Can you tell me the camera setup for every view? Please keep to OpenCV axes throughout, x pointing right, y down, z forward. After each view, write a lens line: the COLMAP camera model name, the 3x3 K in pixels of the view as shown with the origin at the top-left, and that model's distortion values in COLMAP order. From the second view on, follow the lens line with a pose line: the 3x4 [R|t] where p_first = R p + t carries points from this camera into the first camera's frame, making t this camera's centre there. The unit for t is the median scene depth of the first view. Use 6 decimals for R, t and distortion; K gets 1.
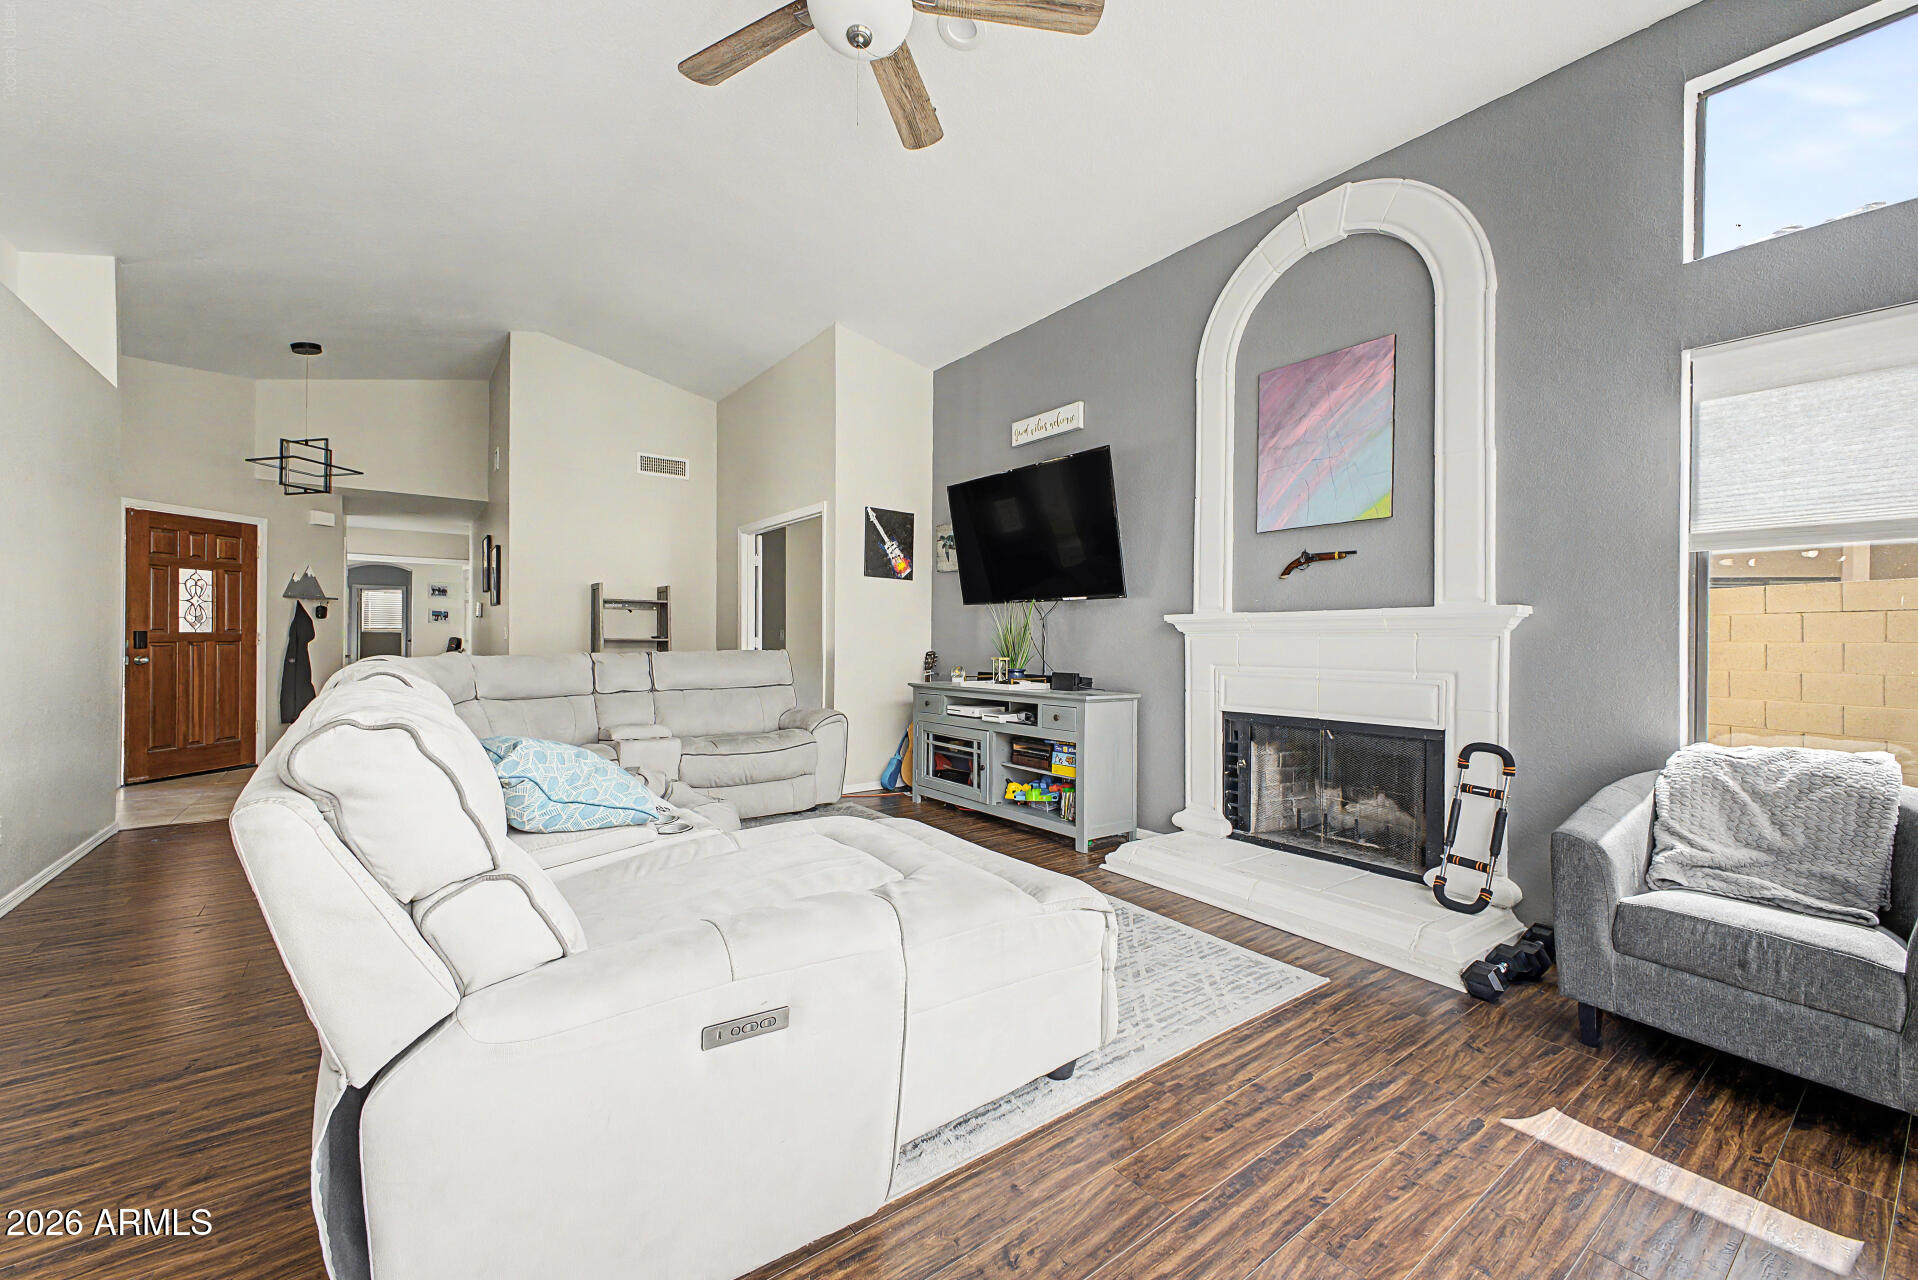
lens RADIAL K [[755.9, 0, 954.2], [0, 755.9, 637.1], [0, 0, 1]] dist [-0.001480, -0.000414]
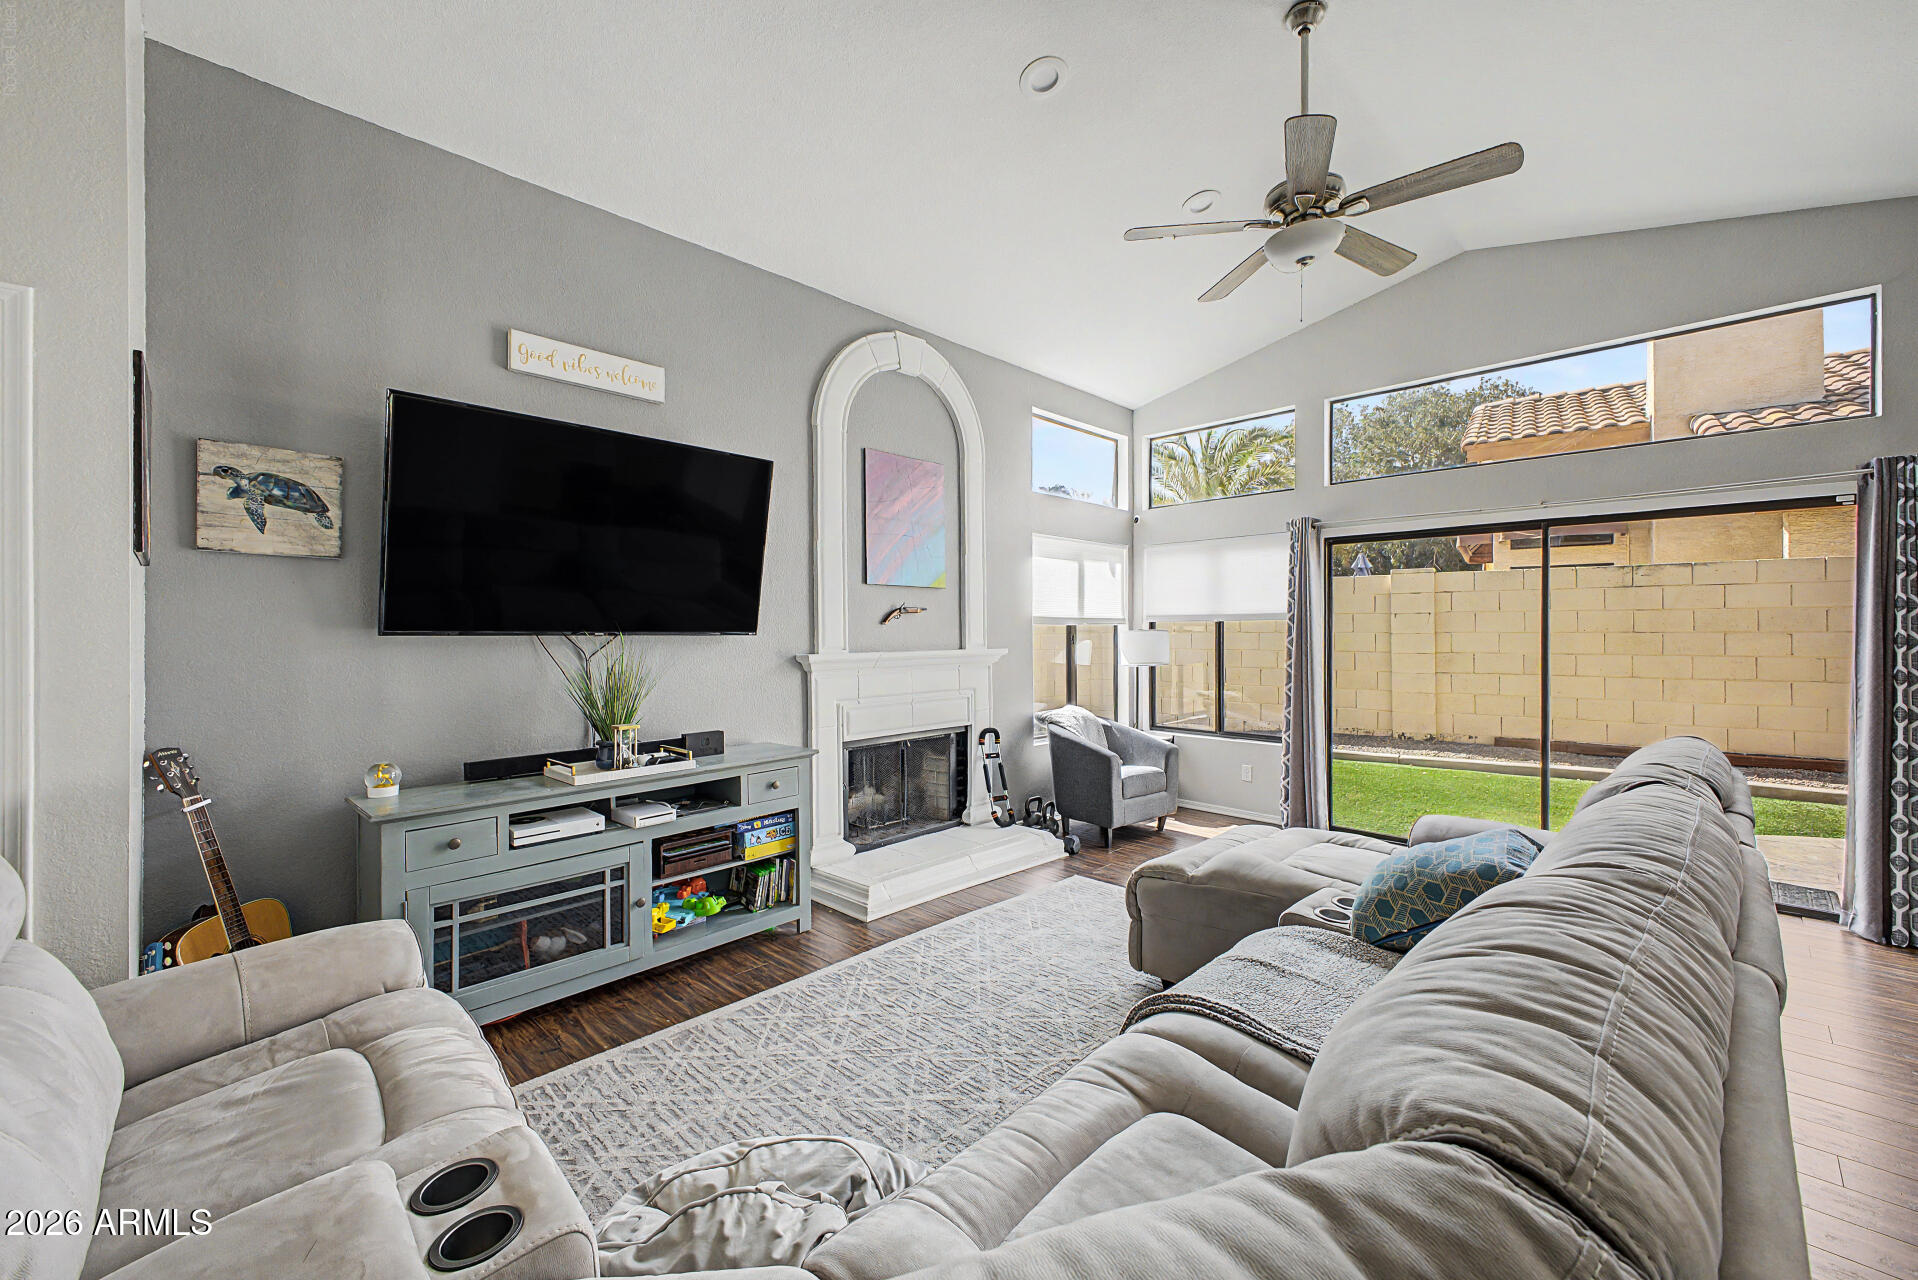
lens RADIAL K [[755.9, 0, 961.3], [0, 755.9, 636.4], [0, 0, 1]] dist [-0.001480, -0.000414]
pose [[-0.160812, -0.009128, 0.986943, -0.614323], [0.003095, 0.999948, 0.009752, -0.053420], [-0.986980, 0.004622, -0.160775, 0.826287]]
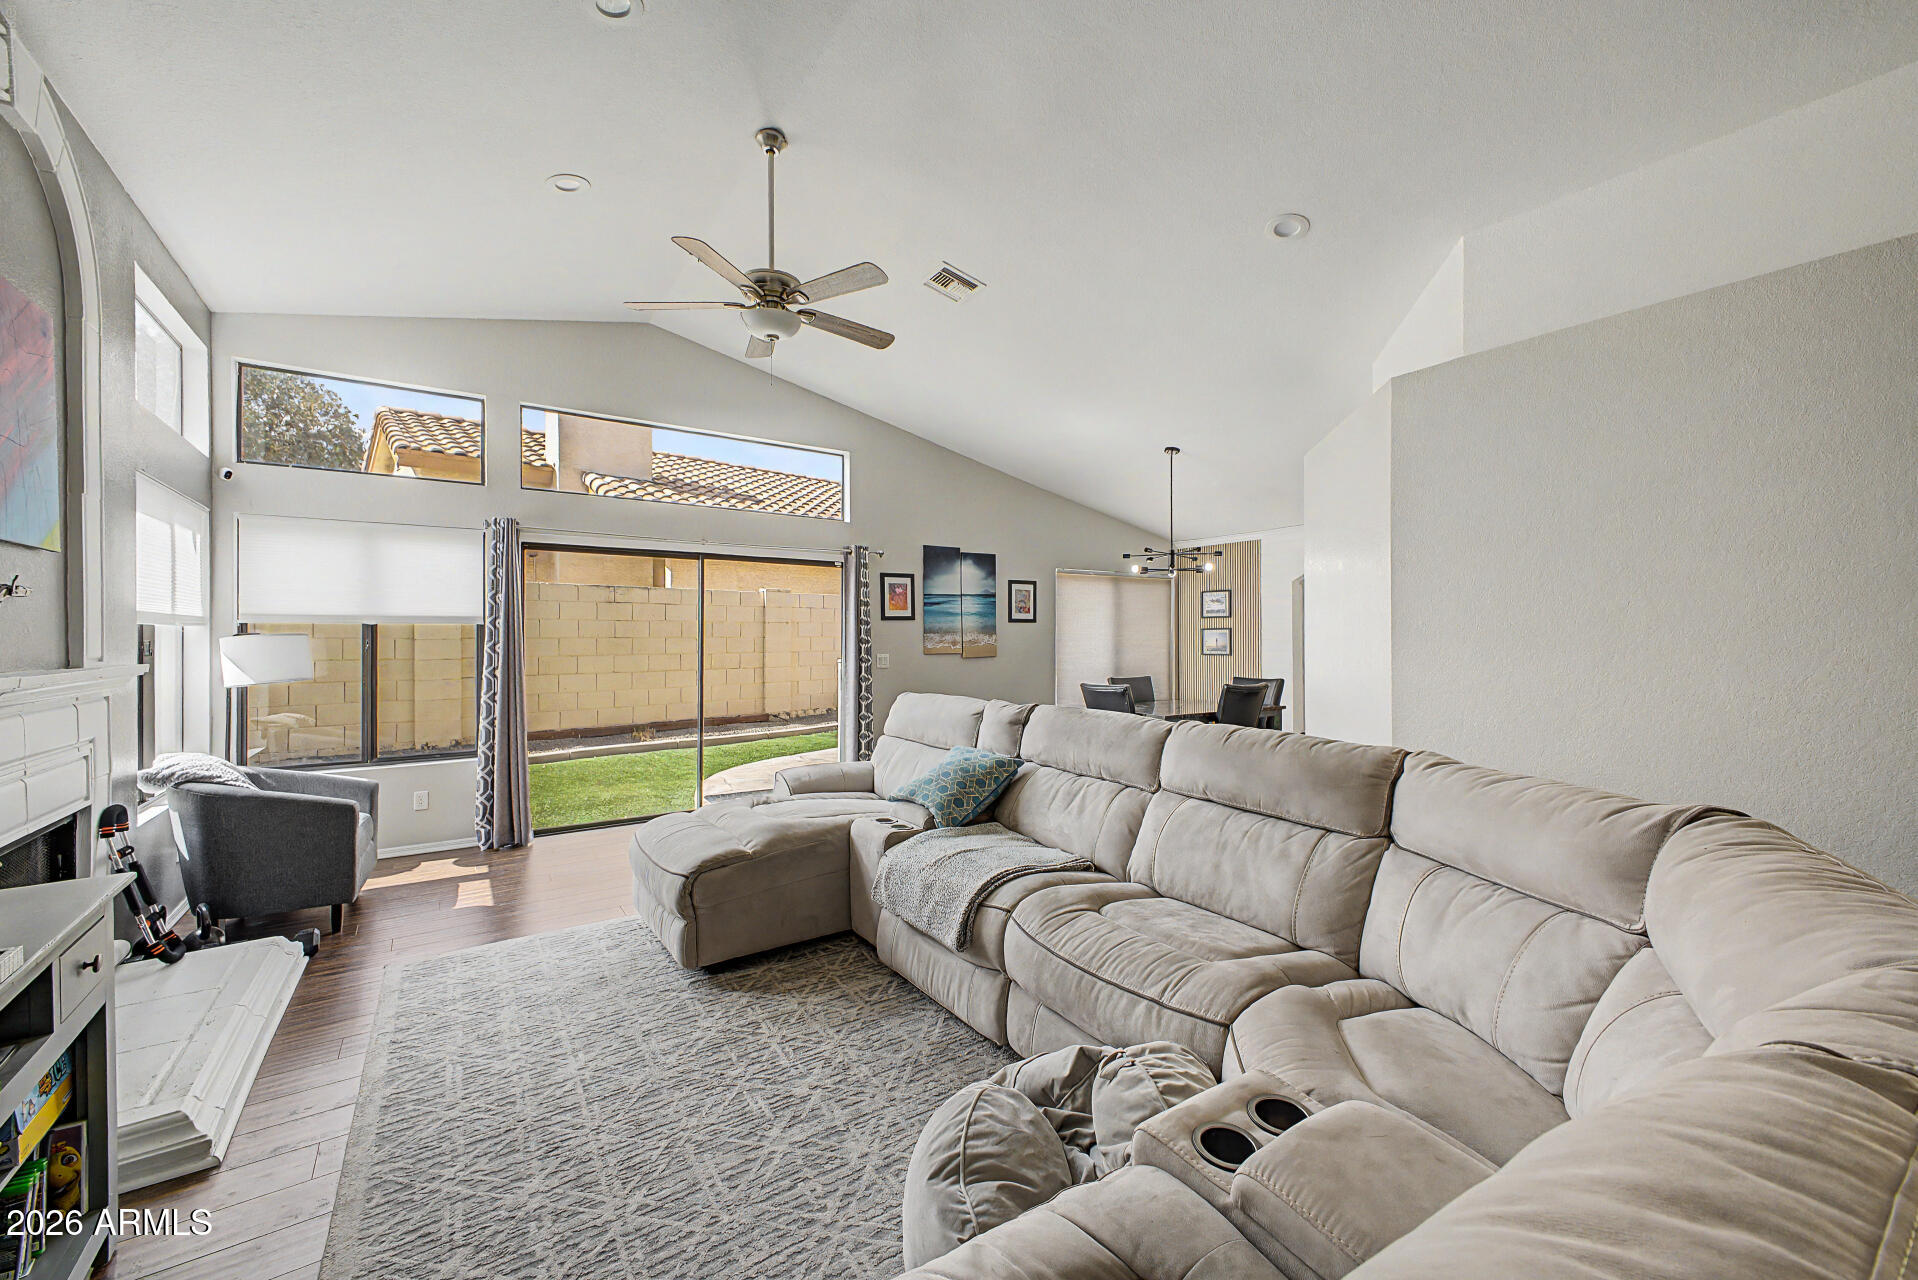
lens RADIAL K [[755.9, 0, 967.6], [0, 755.9, 642.1], [0, 0, 1]] dist [-0.001480, -0.000414]
pose [[-0.999749, -0.004173, 0.022017, -0.267670], [-0.003994, 0.999959, 0.008170, -0.051570], [-0.022051, 0.008080, -0.999724, 1.209967]]
